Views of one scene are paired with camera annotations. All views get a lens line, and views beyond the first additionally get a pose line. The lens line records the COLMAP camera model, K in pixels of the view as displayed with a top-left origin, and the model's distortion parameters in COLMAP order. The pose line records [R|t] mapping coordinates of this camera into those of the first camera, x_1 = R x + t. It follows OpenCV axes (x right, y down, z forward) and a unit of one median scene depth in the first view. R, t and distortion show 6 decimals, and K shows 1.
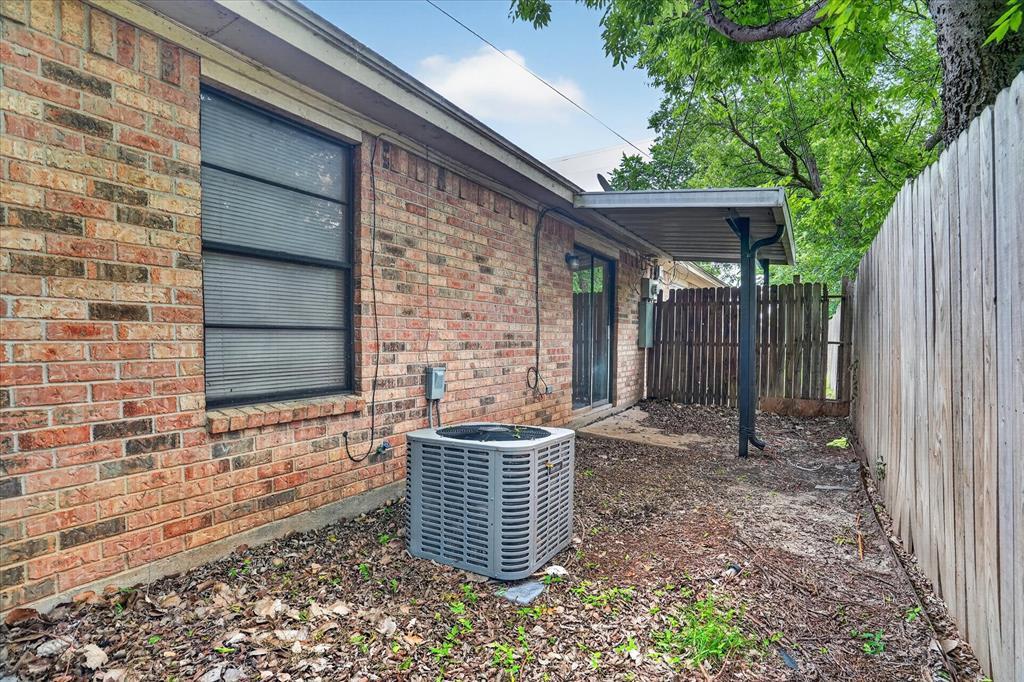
lens RADIAL K [[476.2, 0, 513.1], [0, 476.2, 343.6], [0, 0, 1]] dist [-0.046828, 0.015565]
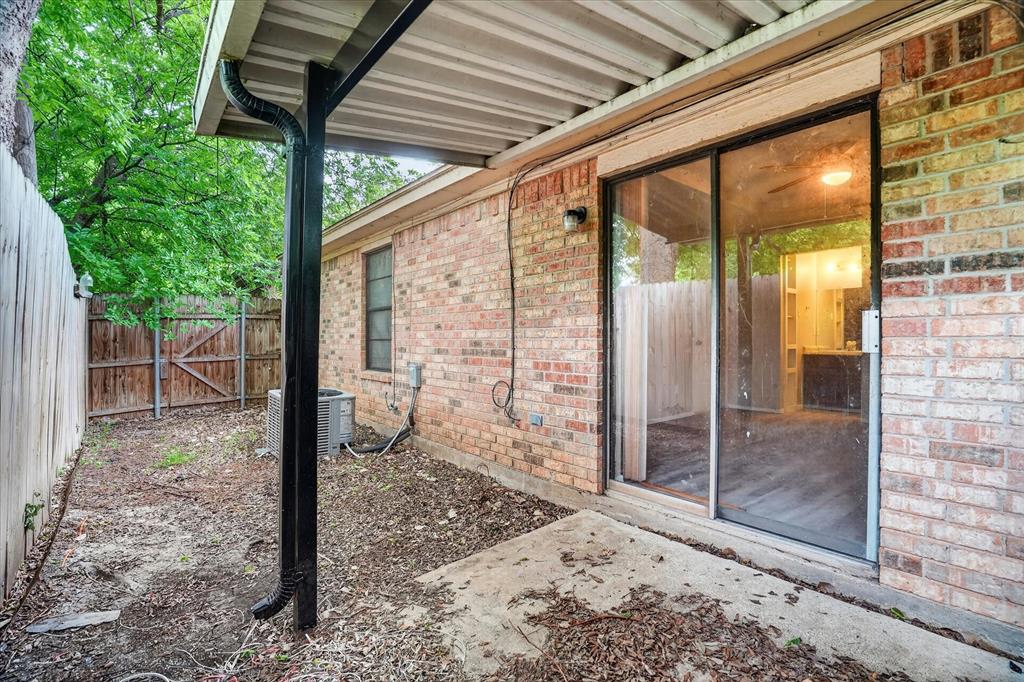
lens RADIAL K [[476.2, 0, 513.1], [0, 476.2, 343.6], [0, 0, 1]] dist [-0.046828, 0.015565]
pose [[-0.317964, -0.010018, -0.948050, 0.940852], [-0.025699, 0.999668, -0.001944, -0.016671], [0.947755, 0.023746, -0.318115, 1.472566]]
